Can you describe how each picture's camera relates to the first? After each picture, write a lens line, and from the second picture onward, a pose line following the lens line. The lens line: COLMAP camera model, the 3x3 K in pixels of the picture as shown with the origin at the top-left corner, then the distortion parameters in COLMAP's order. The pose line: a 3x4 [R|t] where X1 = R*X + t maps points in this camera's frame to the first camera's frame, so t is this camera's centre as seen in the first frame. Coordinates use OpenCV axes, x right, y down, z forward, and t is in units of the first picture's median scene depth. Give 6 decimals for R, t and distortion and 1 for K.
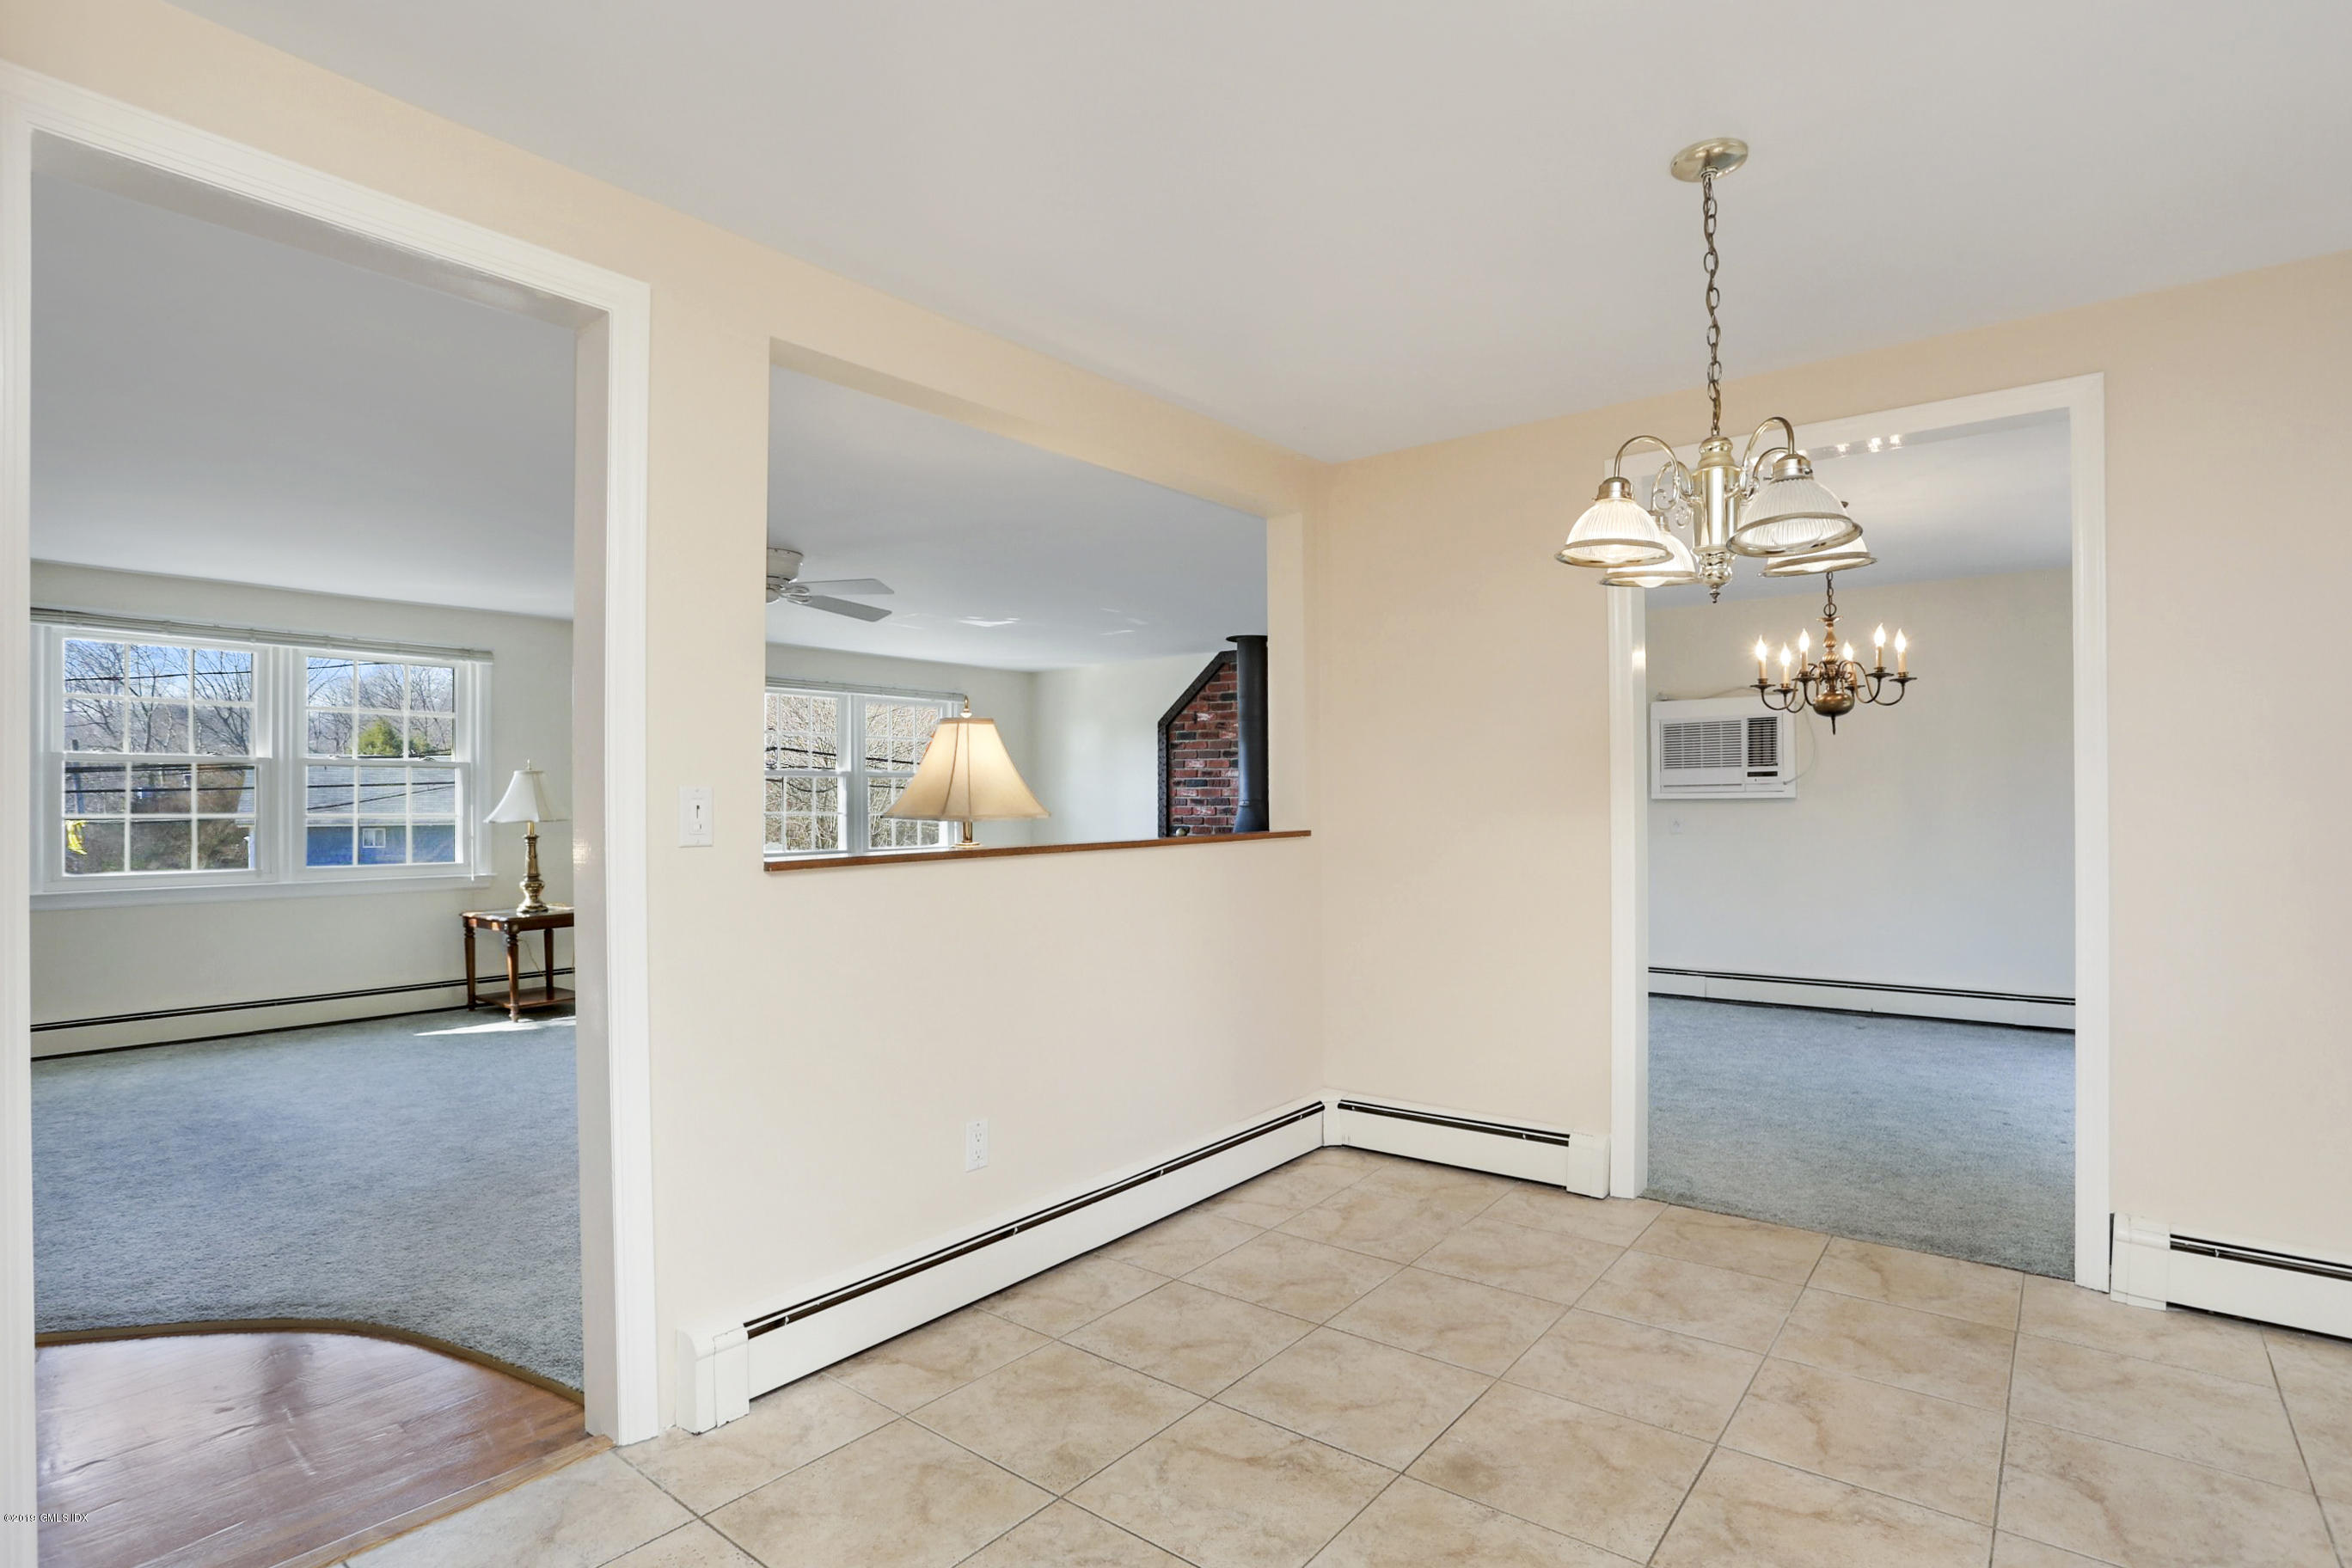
lens RADIAL K [[1181.4, 0, 1163.1], [0, 1181.4, 792.5], [0, 0, 1]] dist [-0.041084, 0.001650]
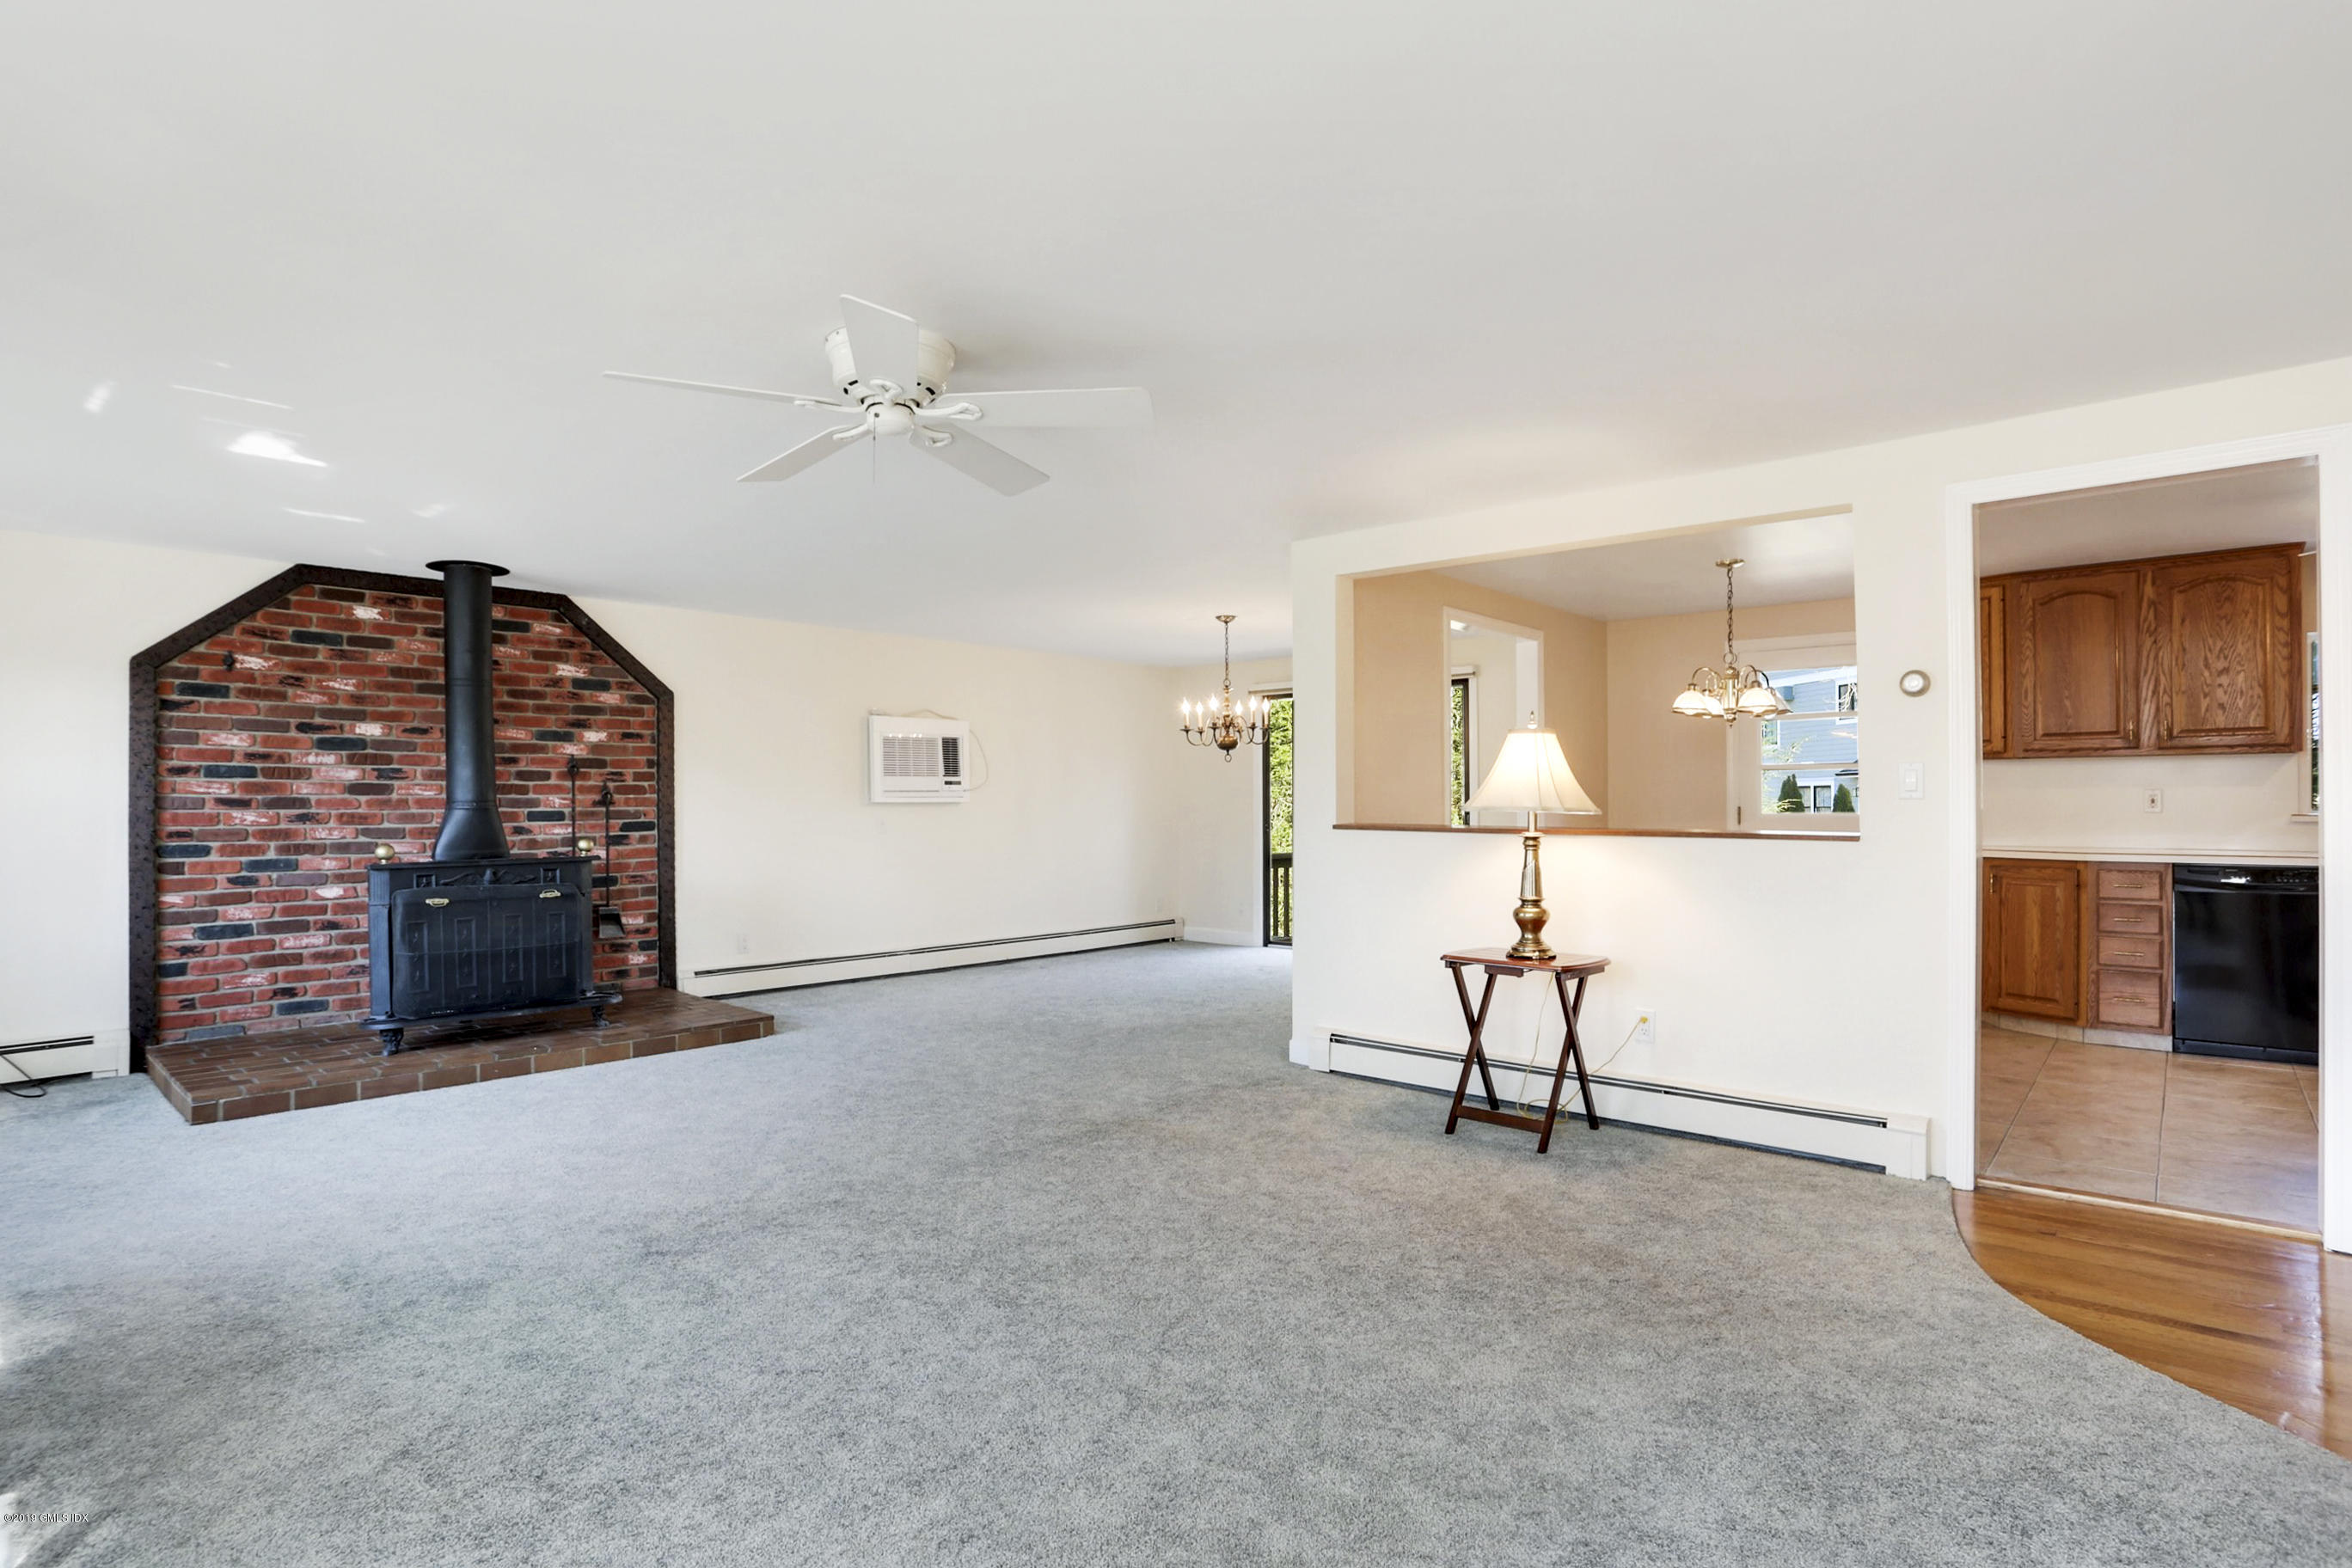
lens RADIAL K [[1181.4, 0, 1164.6], [0, 1181.4, 788.6], [0, 0, 1]] dist [-0.041084, 0.001650]
pose [[0.068027, 0.017936, 0.997522, -0.526807], [-0.007441, 0.999820, -0.017470, 0.007414], [-0.997656, -0.006234, 0.068148, 0.498766]]
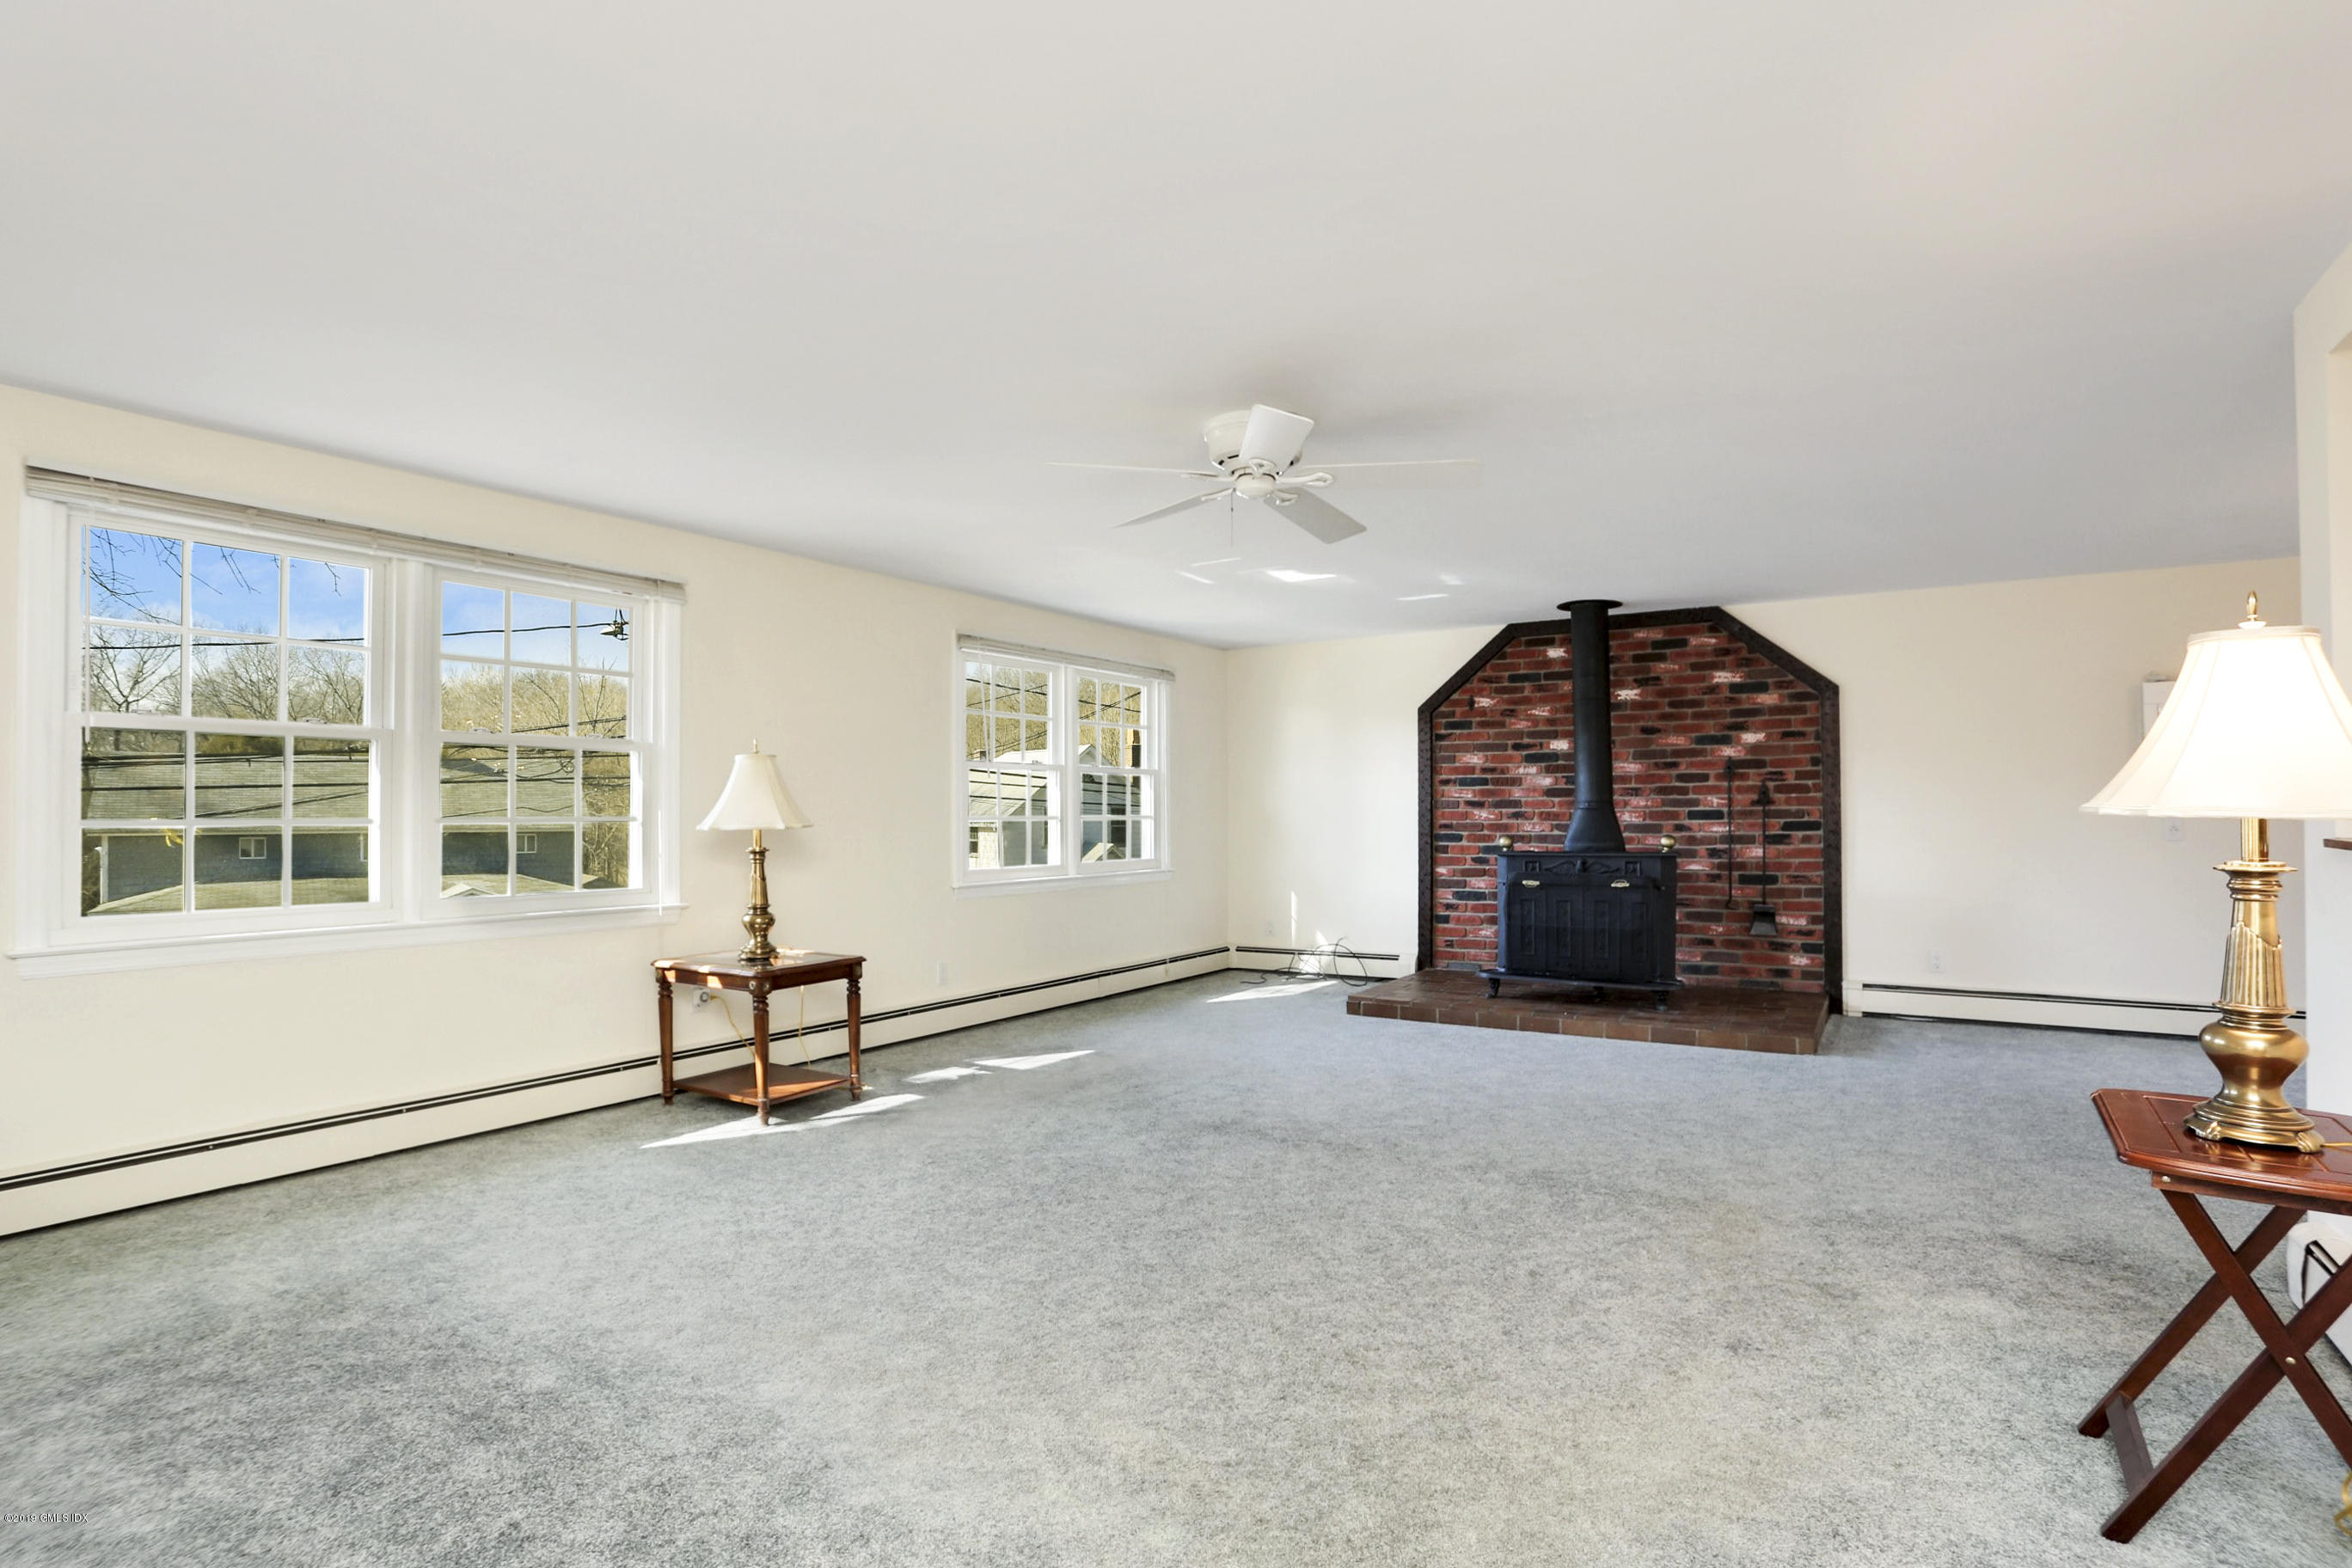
lens RADIAL K [[1181.4, 0, 1196.4], [0, 1181.4, 797.3], [0, 0, 1]] dist [-0.041084, 0.001650]
pose [[0.994134, 0.001650, 0.108143, -0.259911], [-0.001550, 0.999998, -0.001009, 0.004329], [-0.108144, 0.000836, 0.994135, 0.197724]]
